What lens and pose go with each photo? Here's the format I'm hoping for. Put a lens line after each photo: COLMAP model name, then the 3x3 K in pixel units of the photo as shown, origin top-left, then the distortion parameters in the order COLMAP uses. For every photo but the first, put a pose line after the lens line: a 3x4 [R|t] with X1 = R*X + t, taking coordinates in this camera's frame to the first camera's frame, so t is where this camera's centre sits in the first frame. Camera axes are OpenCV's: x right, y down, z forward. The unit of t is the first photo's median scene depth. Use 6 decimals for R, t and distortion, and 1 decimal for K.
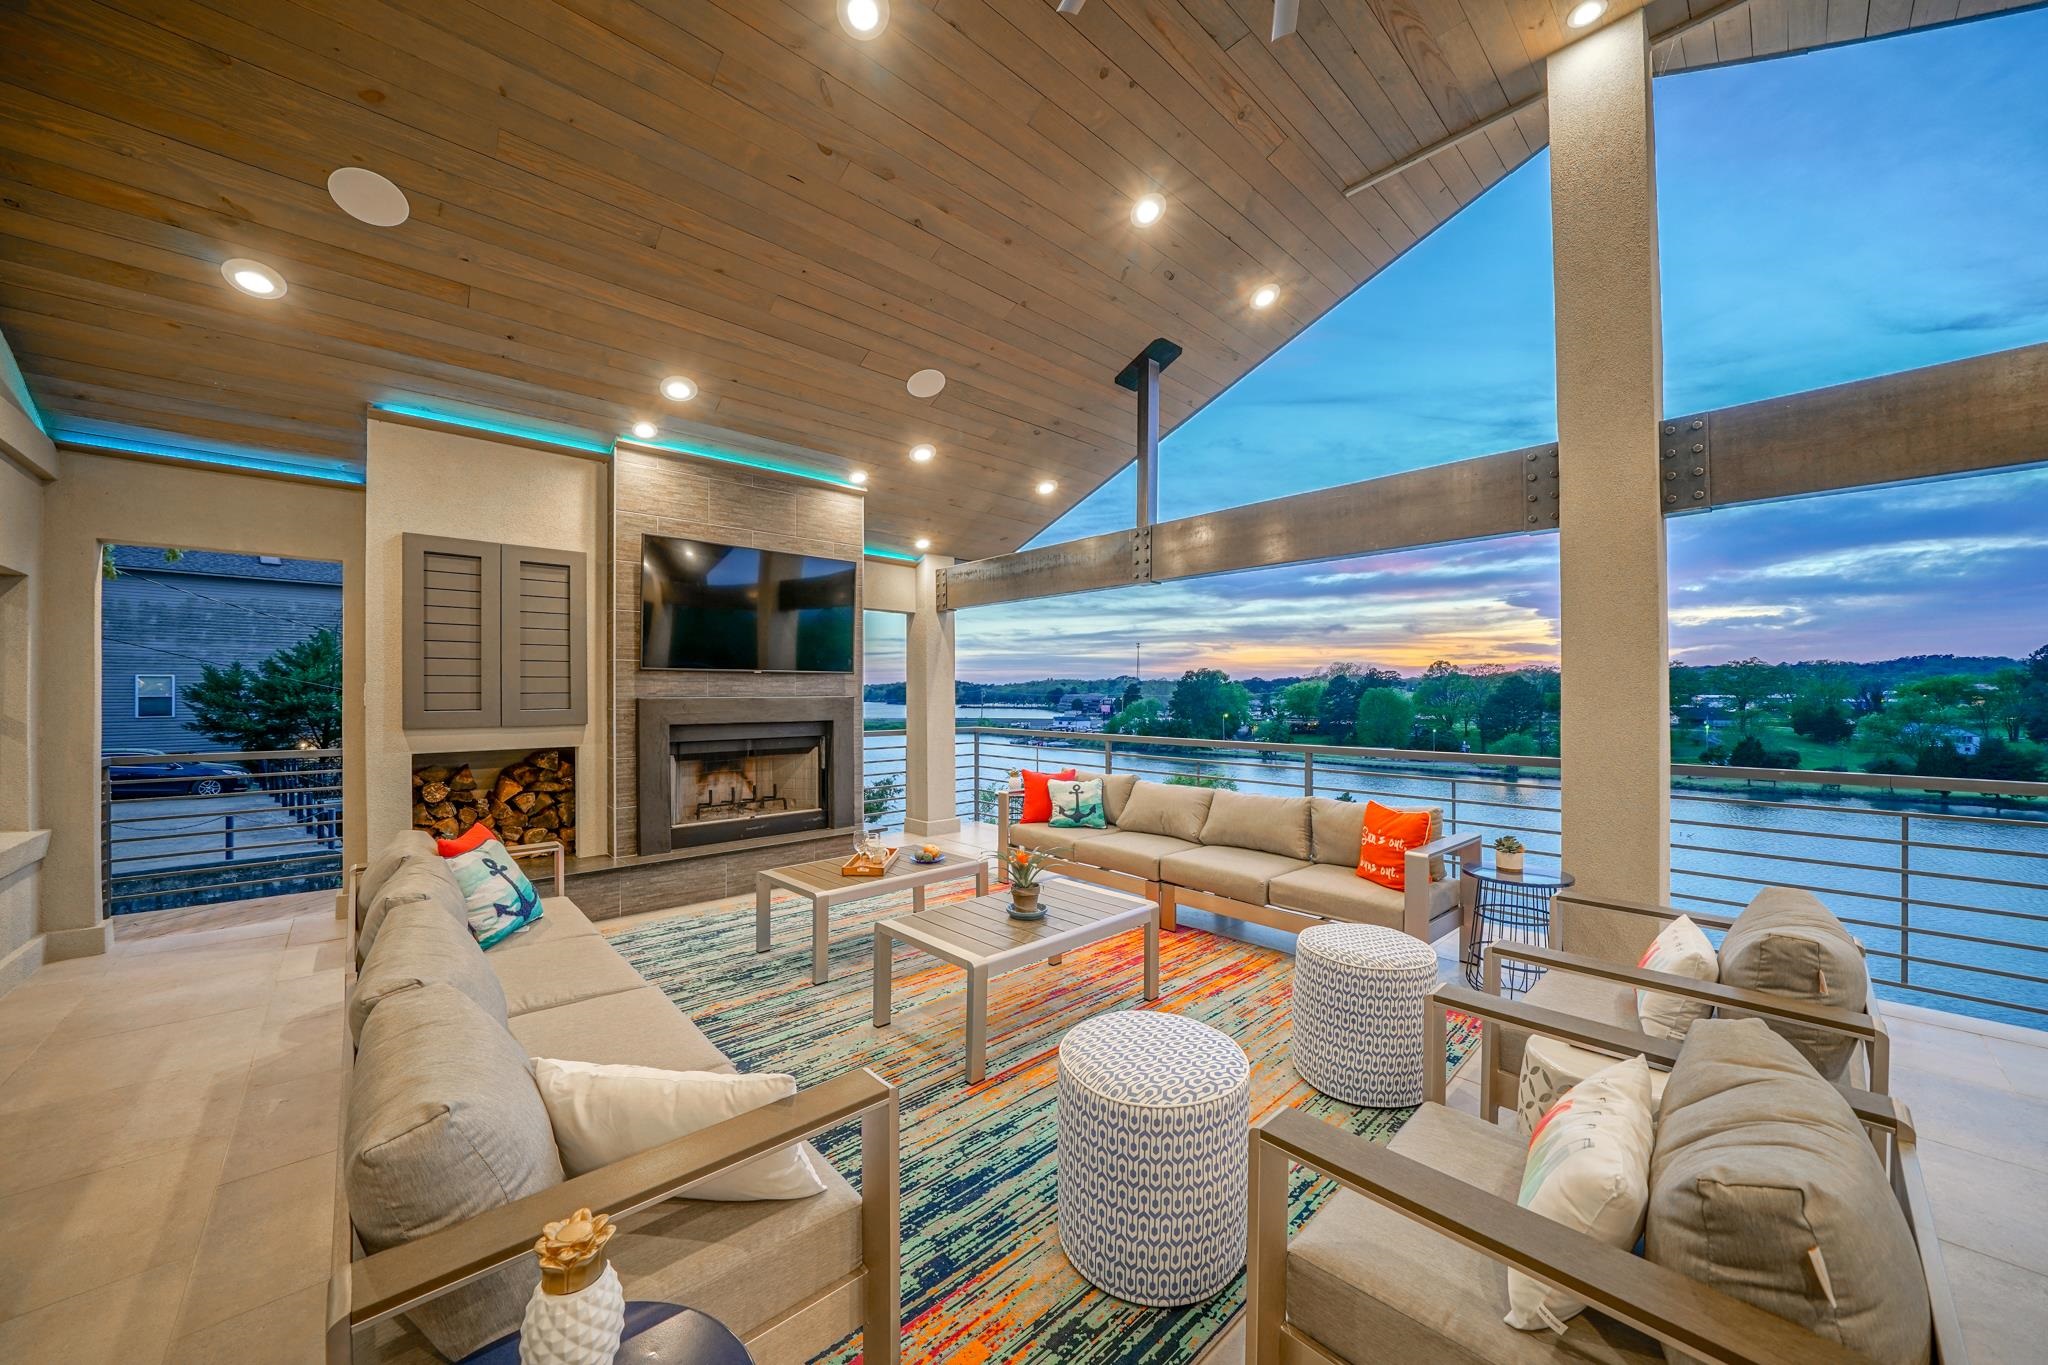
lens RADIAL K [[721.1, 0, 1026.0], [0, 721.1, 690.7], [0, 0, 1]] dist [-0.029003, 0.003445]
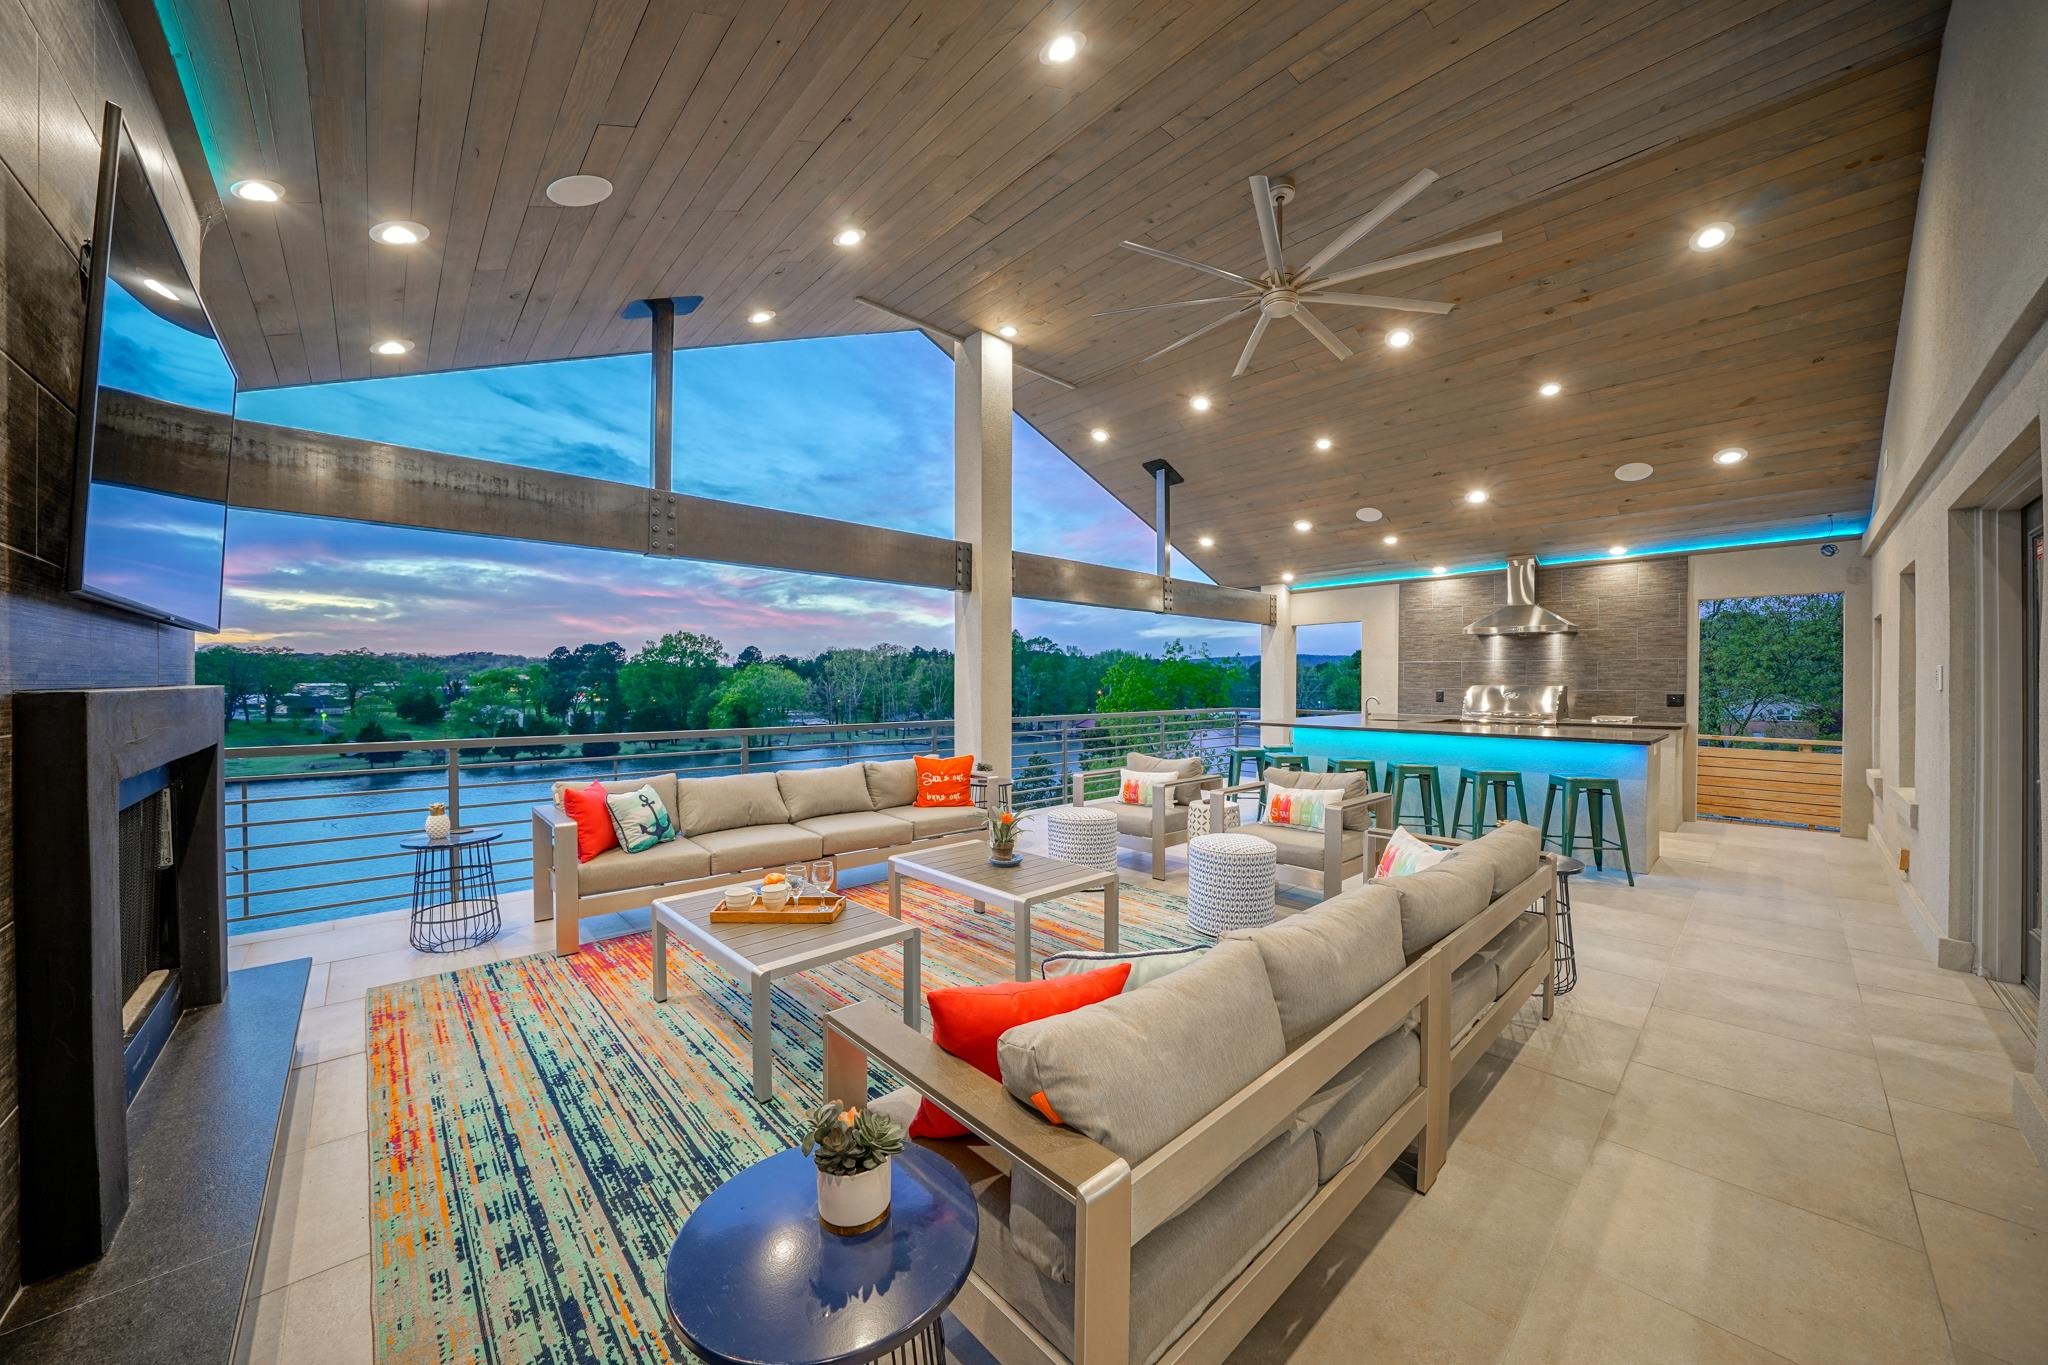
lens RADIAL K [[721.1, 0, 1026.0], [0, 721.1, 690.7], [0, 0, 1]] dist [-0.029003, 0.003445]
pose [[0.003355, -0.011974, 0.999923, -0.786058], [-0.005190, 0.999915, 0.011991, 0.001685], [-0.999981, -0.005229, 0.003293, 0.619008]]
